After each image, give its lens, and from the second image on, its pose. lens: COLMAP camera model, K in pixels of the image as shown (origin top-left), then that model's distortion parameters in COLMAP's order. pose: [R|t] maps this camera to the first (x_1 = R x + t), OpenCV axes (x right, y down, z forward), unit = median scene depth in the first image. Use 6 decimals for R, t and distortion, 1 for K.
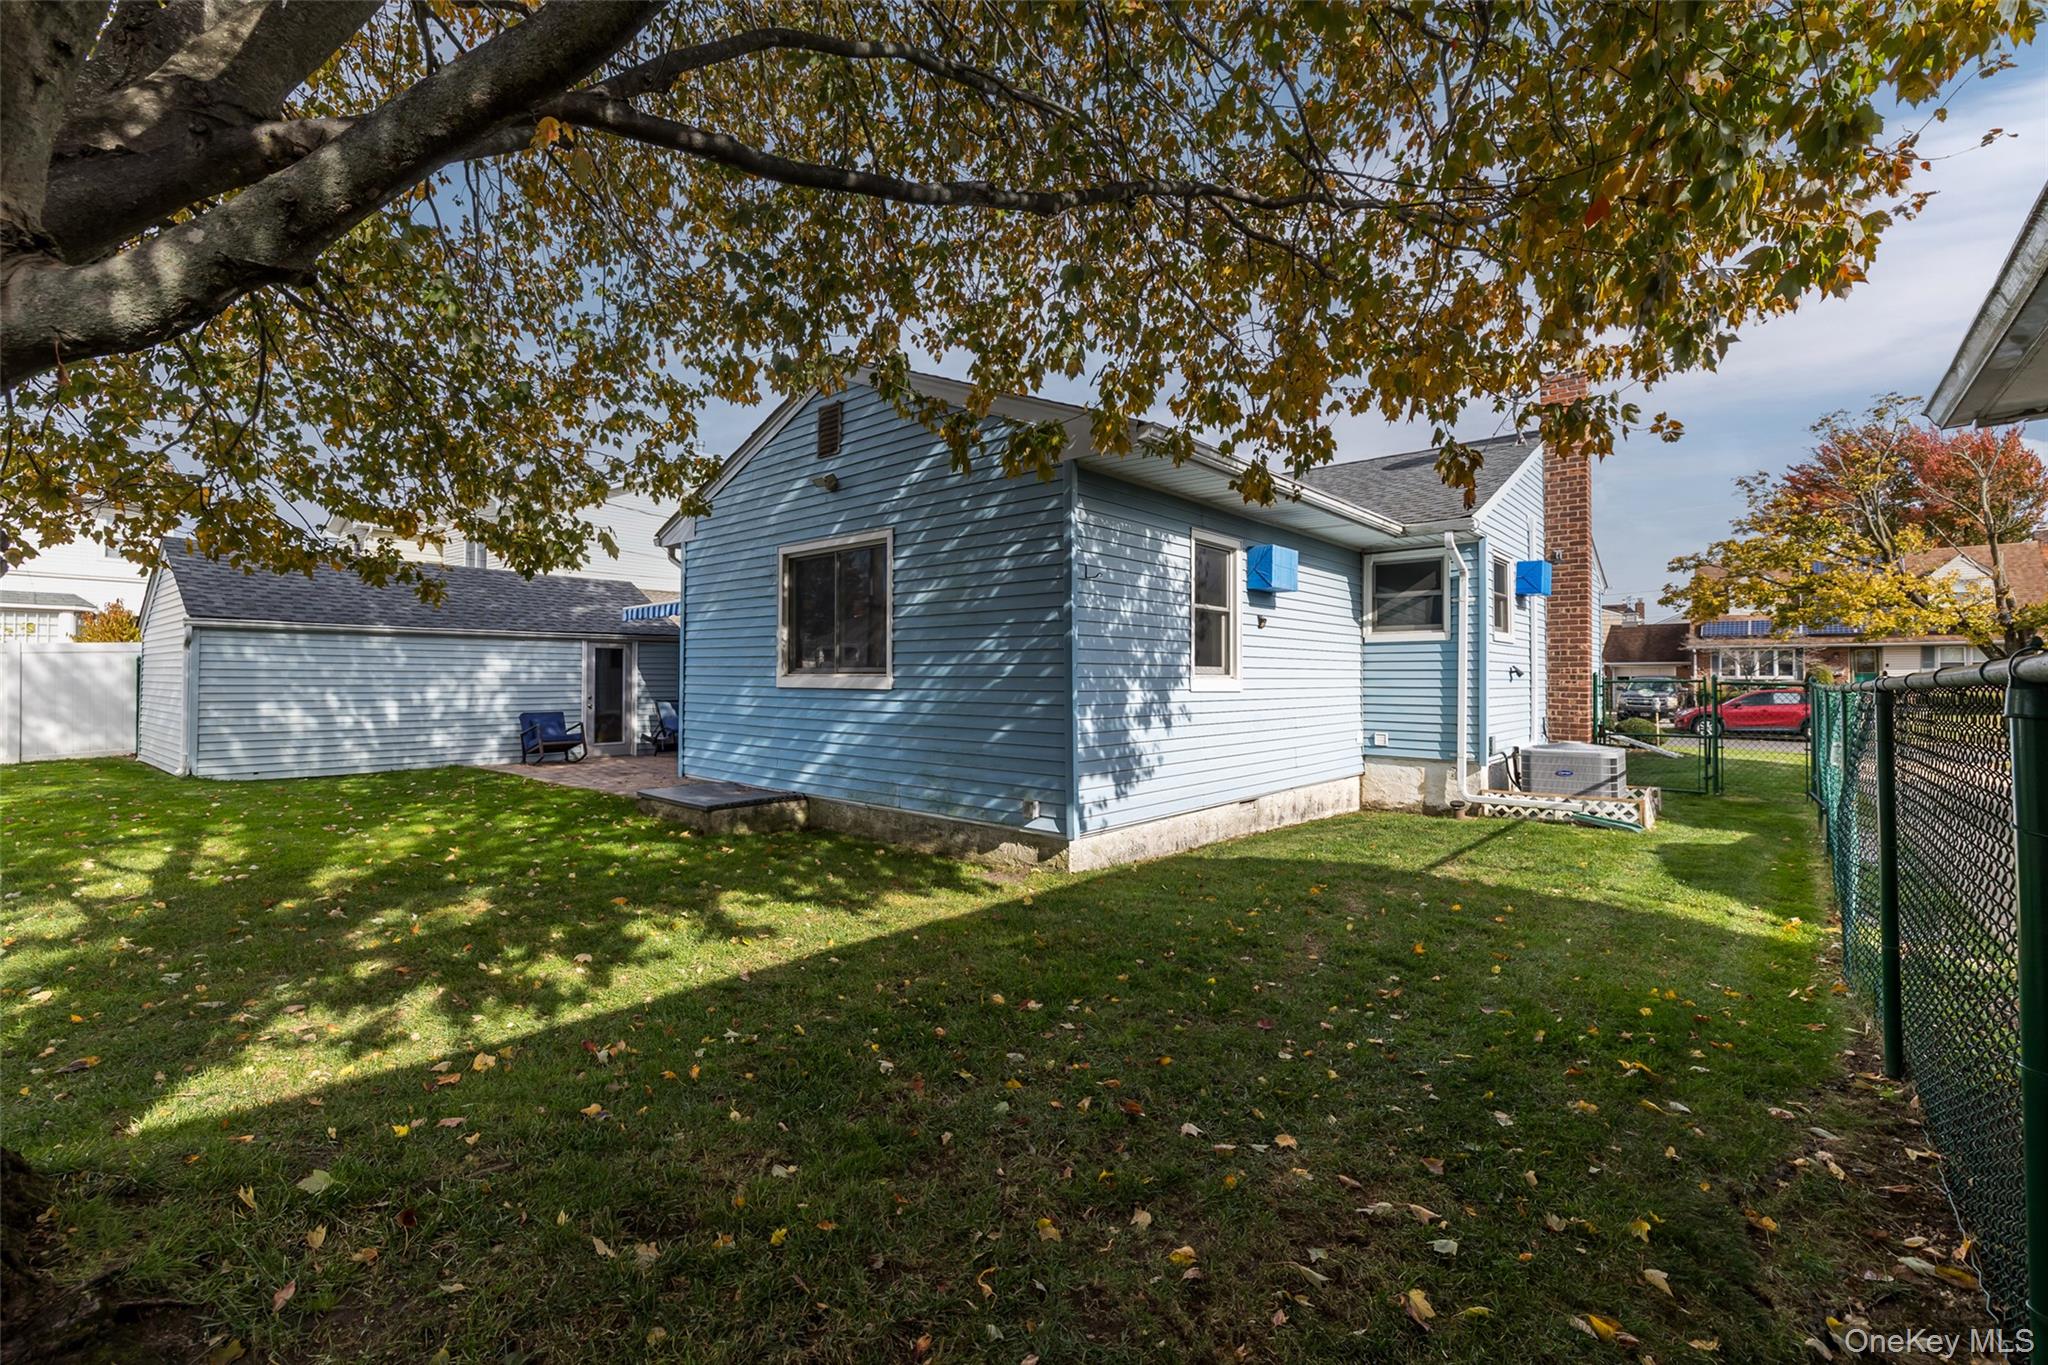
lens RADIAL K [[903.6, 0, 1024.0], [0, 903.6, 682.5], [0, 0, 1]] dist [-0.000143, -0.000033]
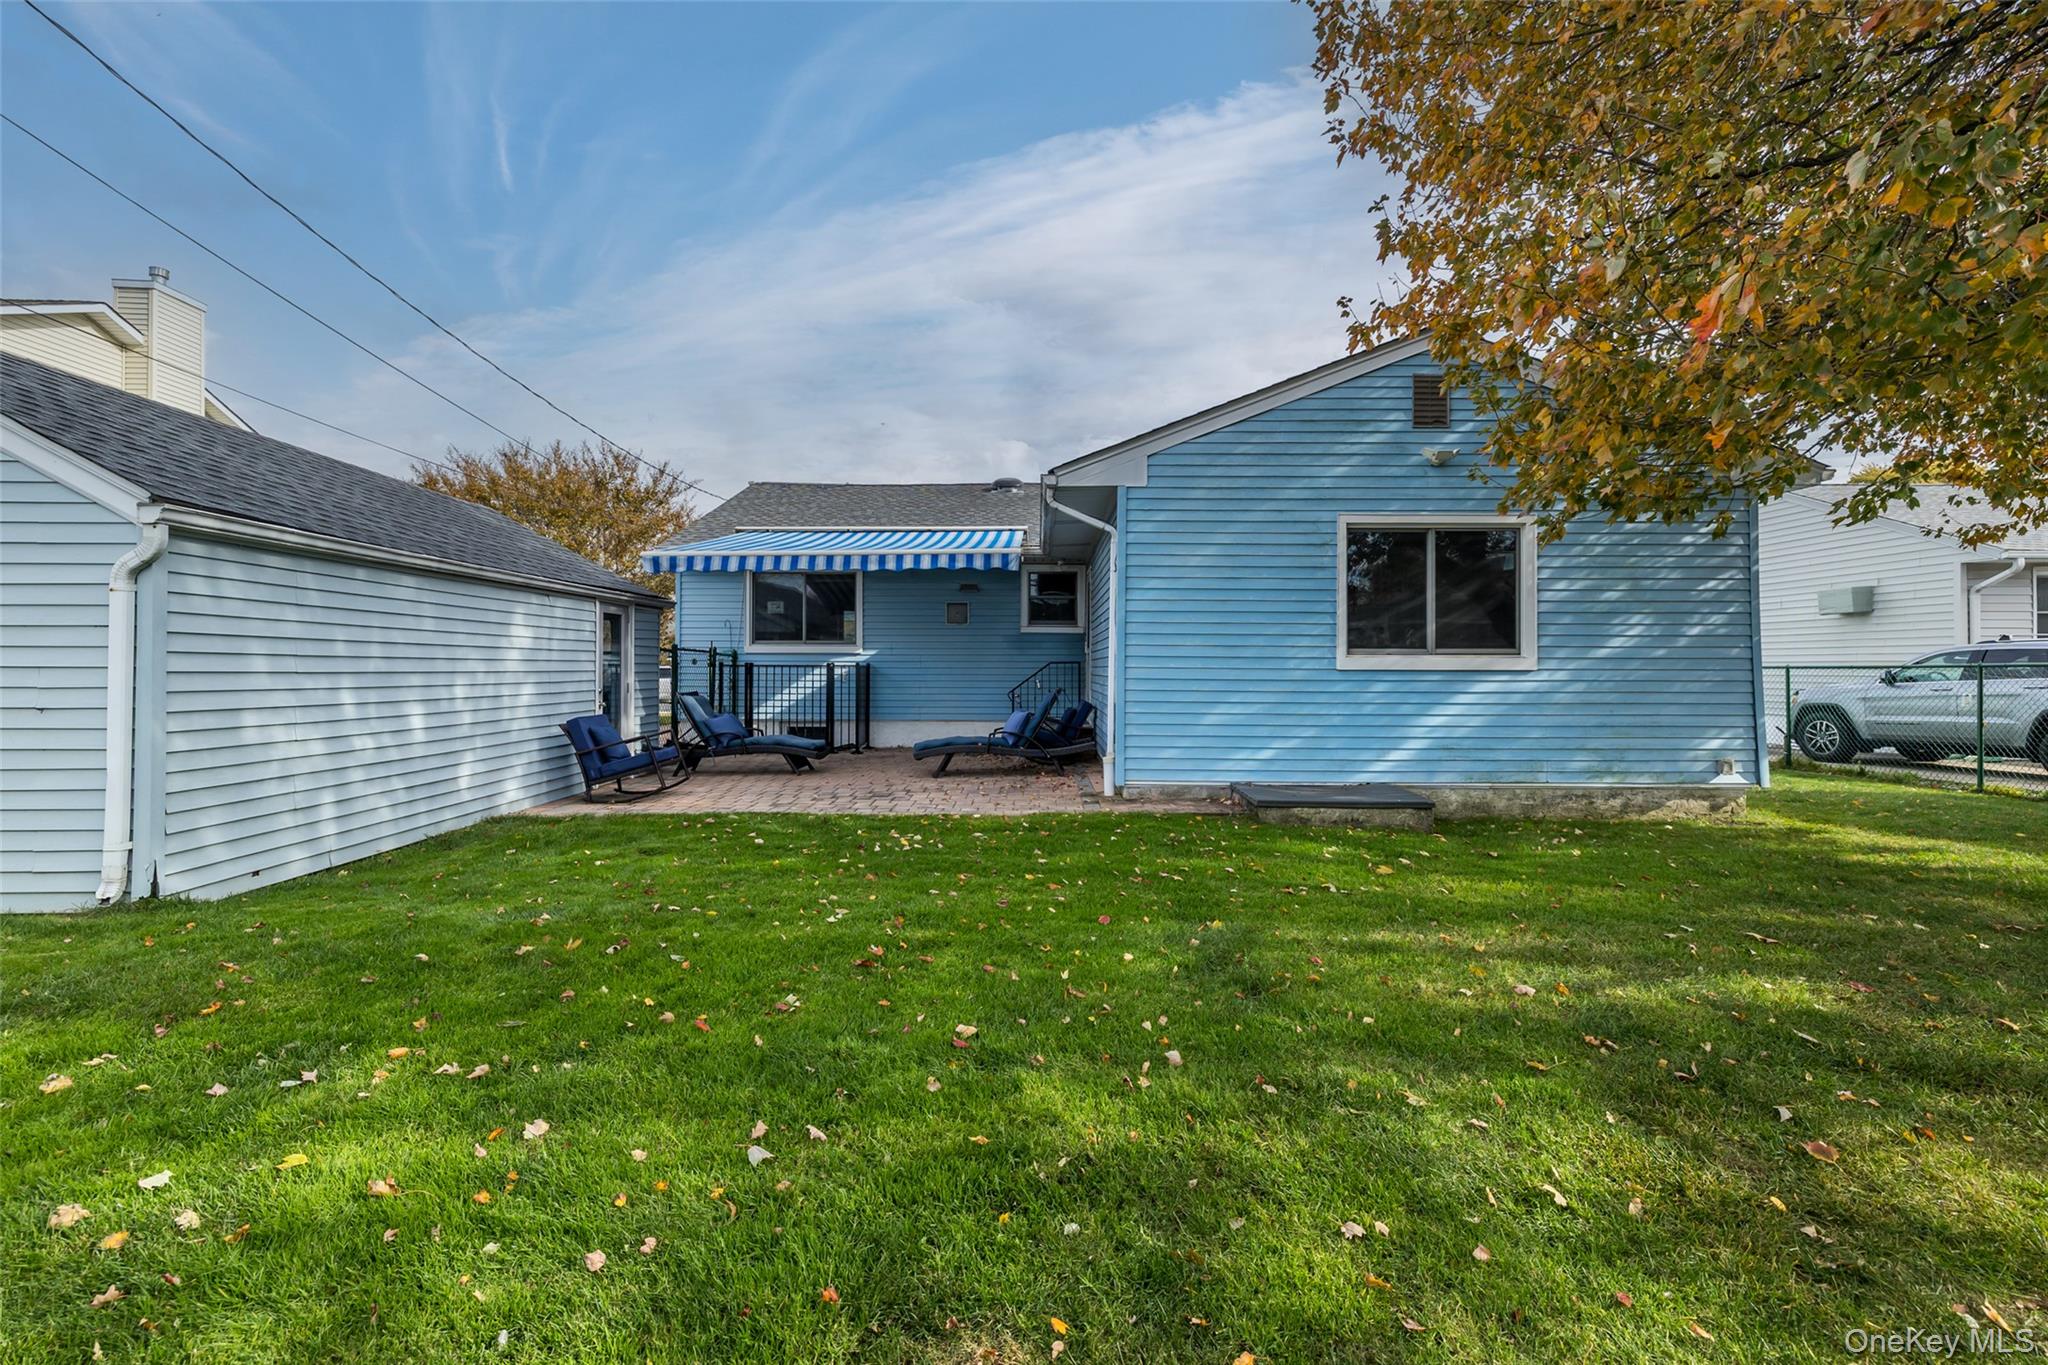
lens RADIAL K [[903.6, 0, 1024.0], [0, 903.6, 682.5], [0, 0, 1]] dist [-0.000143, -0.000033]
pose [[0.745748, -0.014310, 0.666075, -0.896976], [0.003535, 0.999840, 0.017523, 0.002025], [-0.666219, -0.010713, 0.745679, 0.440787]]
